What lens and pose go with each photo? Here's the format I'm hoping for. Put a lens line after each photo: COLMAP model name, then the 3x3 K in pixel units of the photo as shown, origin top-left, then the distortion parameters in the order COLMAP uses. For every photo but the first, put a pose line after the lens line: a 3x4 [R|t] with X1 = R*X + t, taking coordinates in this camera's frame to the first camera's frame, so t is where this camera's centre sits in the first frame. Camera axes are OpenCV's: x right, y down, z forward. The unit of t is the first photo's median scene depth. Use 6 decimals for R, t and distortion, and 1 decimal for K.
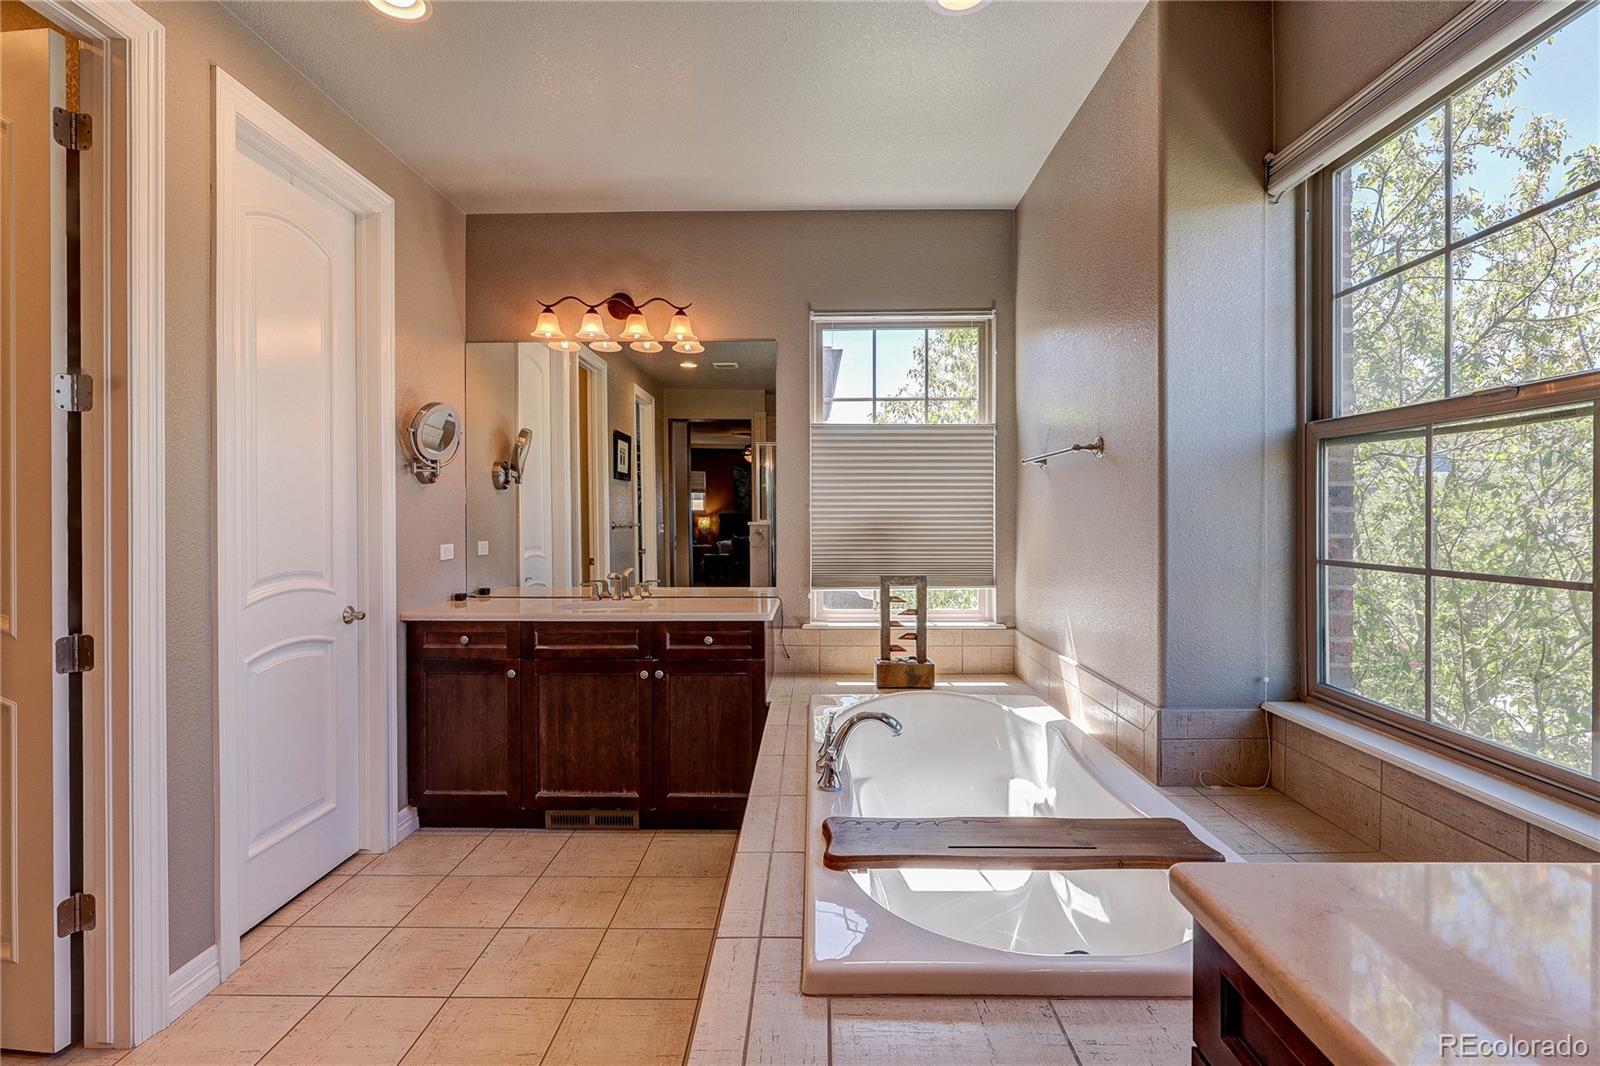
lens RADIAL K [[743.7, 0, 800.0], [0, 743.7, 533.0], [0, 0, 1]] dist [-0.000120, 0.000404]
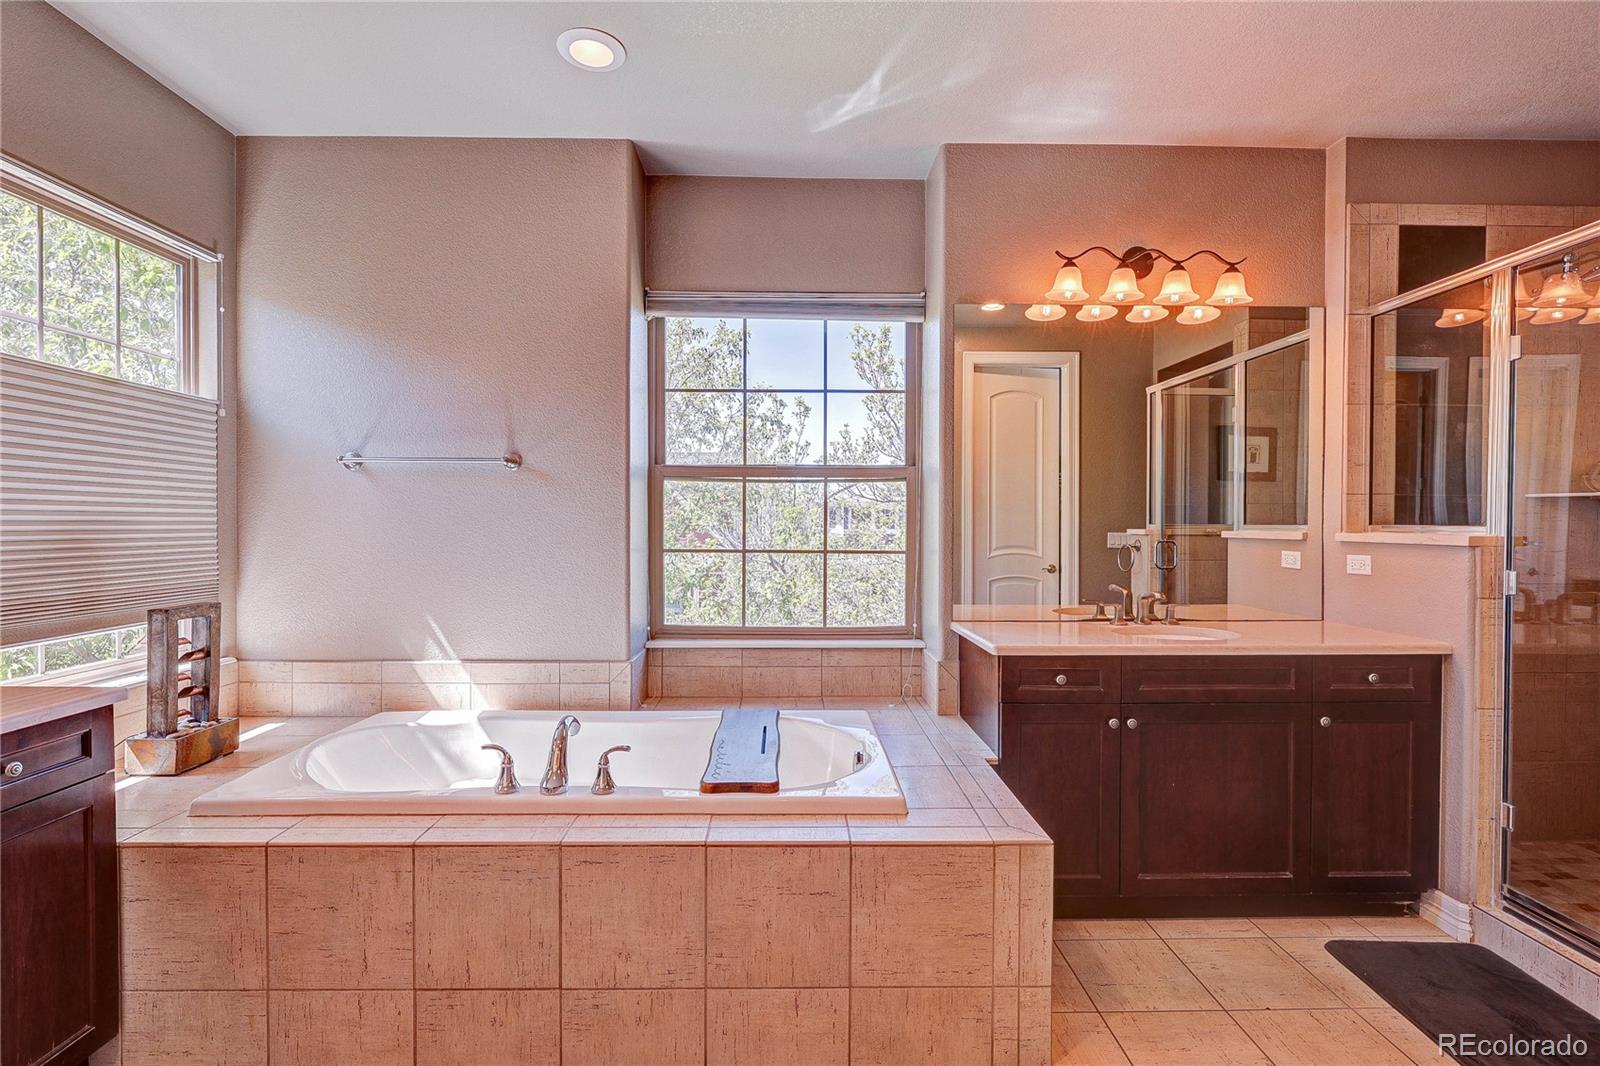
lens RADIAL K [[743.7, 0, 800.0], [0, 743.7, 533.0], [0, 0, 1]] dist [-0.000120, 0.000404]
pose [[-0.035782, -0.012640, 0.999280, -0.933983], [0.015372, 0.999795, 0.013197, -0.015940], [-0.999241, 0.015833, -0.035580, 0.743068]]
